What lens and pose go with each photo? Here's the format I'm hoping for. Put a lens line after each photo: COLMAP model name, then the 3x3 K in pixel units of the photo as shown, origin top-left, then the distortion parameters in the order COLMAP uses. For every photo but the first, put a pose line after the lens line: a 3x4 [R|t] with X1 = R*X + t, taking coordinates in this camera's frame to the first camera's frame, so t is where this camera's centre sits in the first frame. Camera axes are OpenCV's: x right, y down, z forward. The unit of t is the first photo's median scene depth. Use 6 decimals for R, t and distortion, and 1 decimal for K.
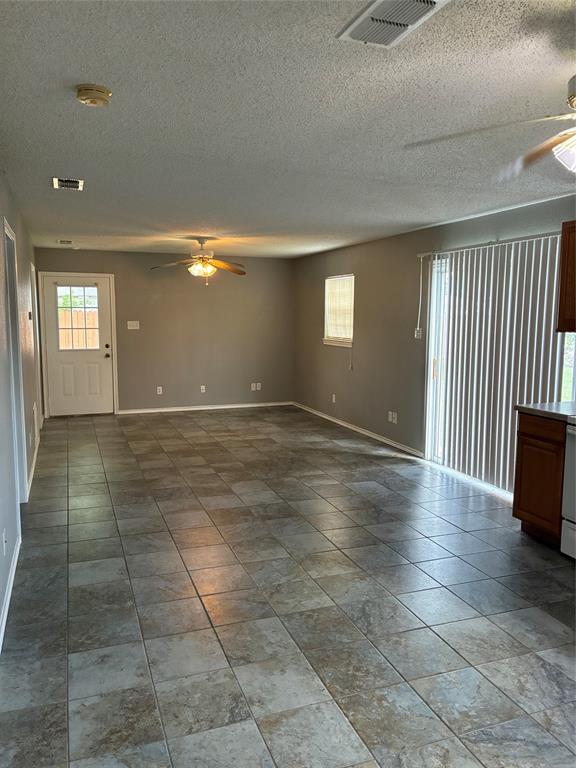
lens RADIAL K [[586.5, 0, 281.5], [0, 586.5, 383.8], [0, 0, 1]] dist [0.027724, -0.007375]
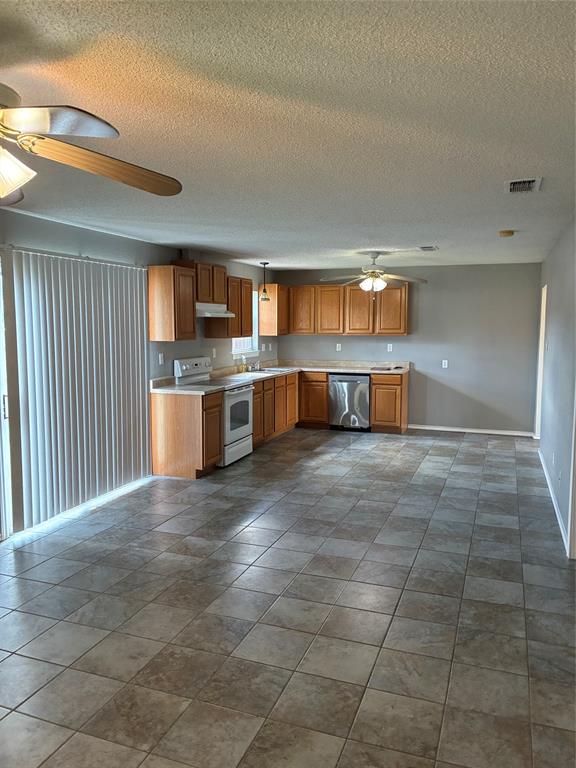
lens RADIAL K [[586.5, 0, 281.5], [0, 586.5, 383.8], [0, 0, 1]] dist [0.027724, -0.007375]
pose [[-0.756567, -0.073467, 0.649776, -0.659357], [0.076283, 0.976969, 0.199282, -0.247150], [-0.649451, 0.200337, -0.733538, 1.869226]]
